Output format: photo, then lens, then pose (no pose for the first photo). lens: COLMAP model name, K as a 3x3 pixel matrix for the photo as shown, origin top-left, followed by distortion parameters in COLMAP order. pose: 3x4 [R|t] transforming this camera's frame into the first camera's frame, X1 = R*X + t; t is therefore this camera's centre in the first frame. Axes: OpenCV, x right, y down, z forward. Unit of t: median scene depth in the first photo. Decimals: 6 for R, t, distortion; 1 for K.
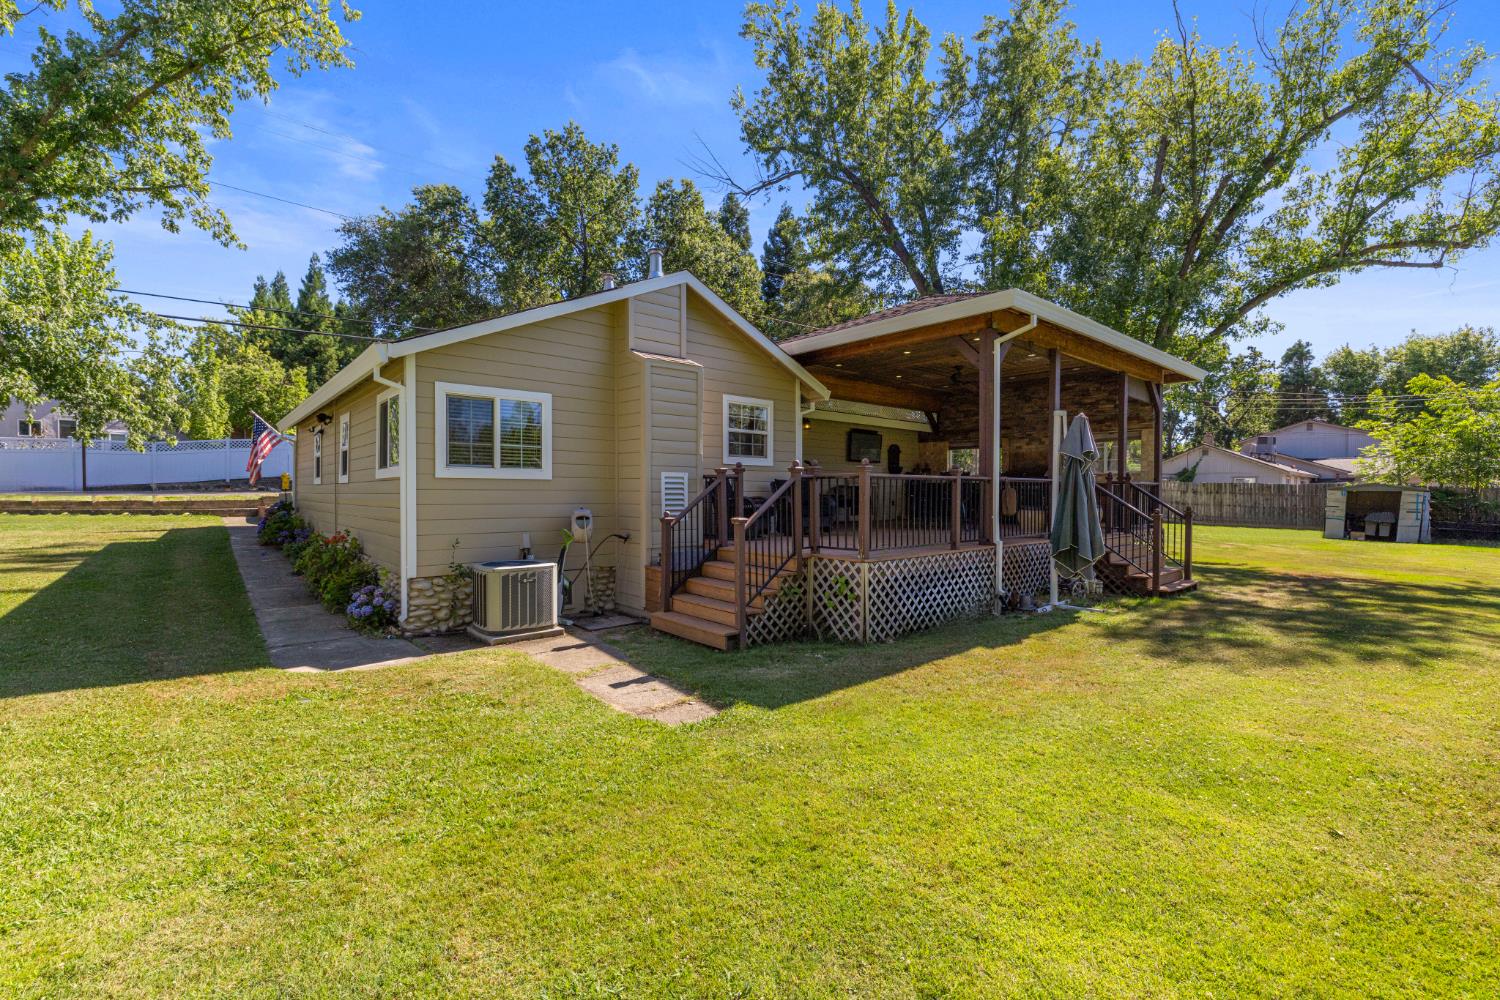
lens RADIAL K [[645.4, 0, 750.0], [0, 645.4, 500.0], [0, 0, 1]] dist [0.000123, 0.000024]
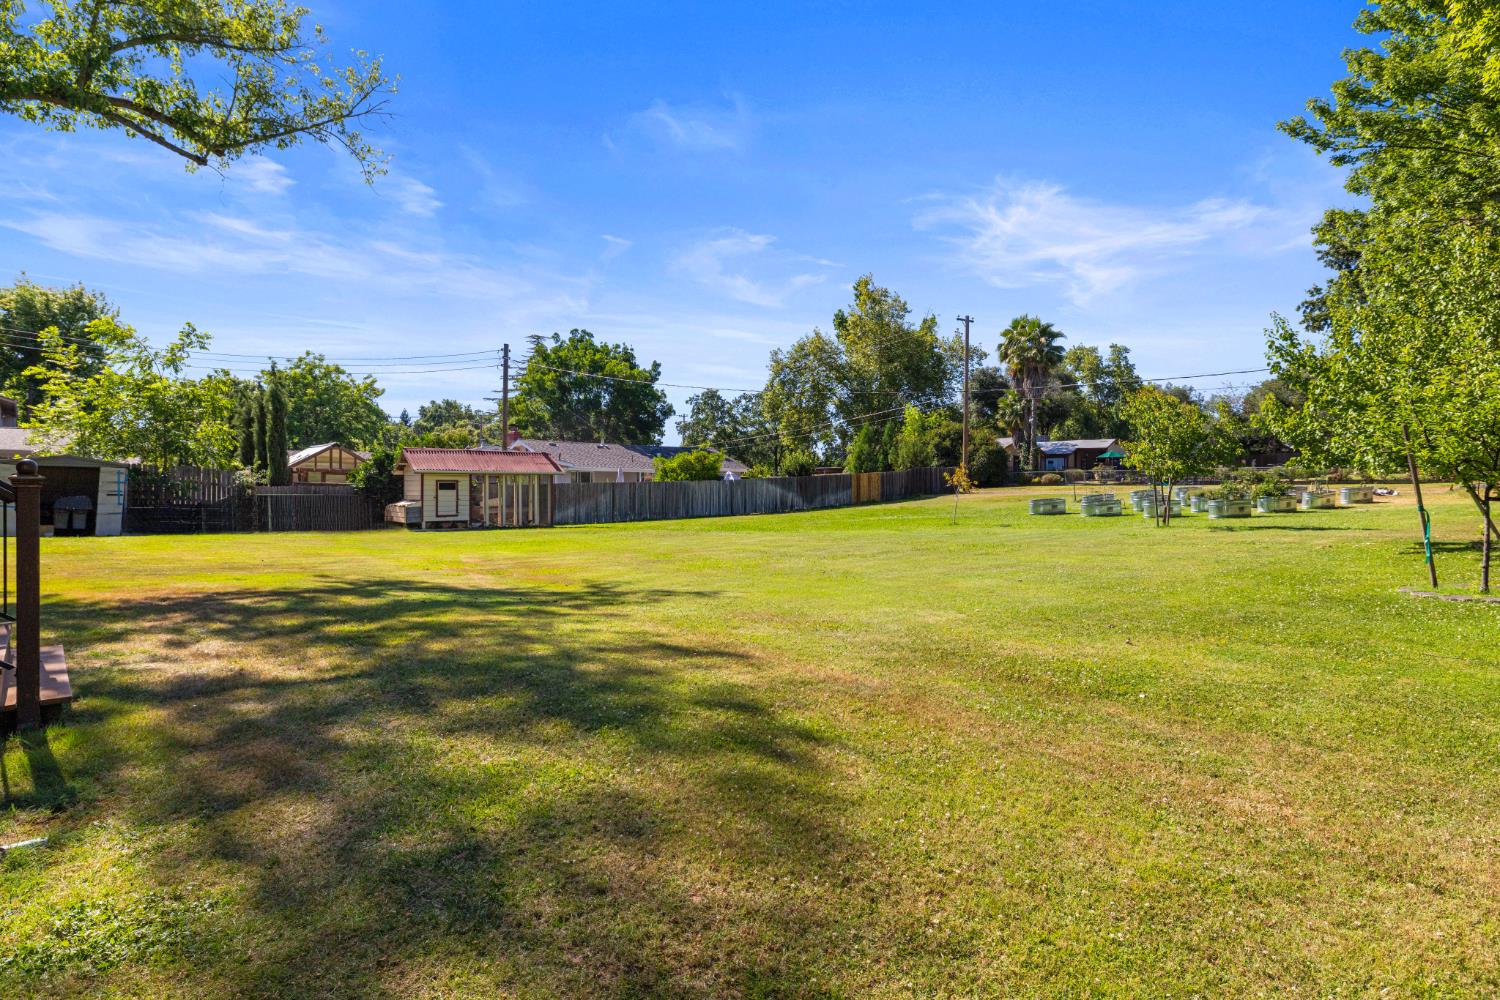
lens RADIAL K [[822.8, 0, 750.0], [0, 822.8, 500.0], [0, 0, 1]] dist [0.002444, 0.000788]
pose [[0.026824, -0.017540, 0.999486, 0.078774], [0.002978, 0.999843, 0.017467, 0.009845], [-0.999636, 0.002508, 0.026872, 0.223936]]
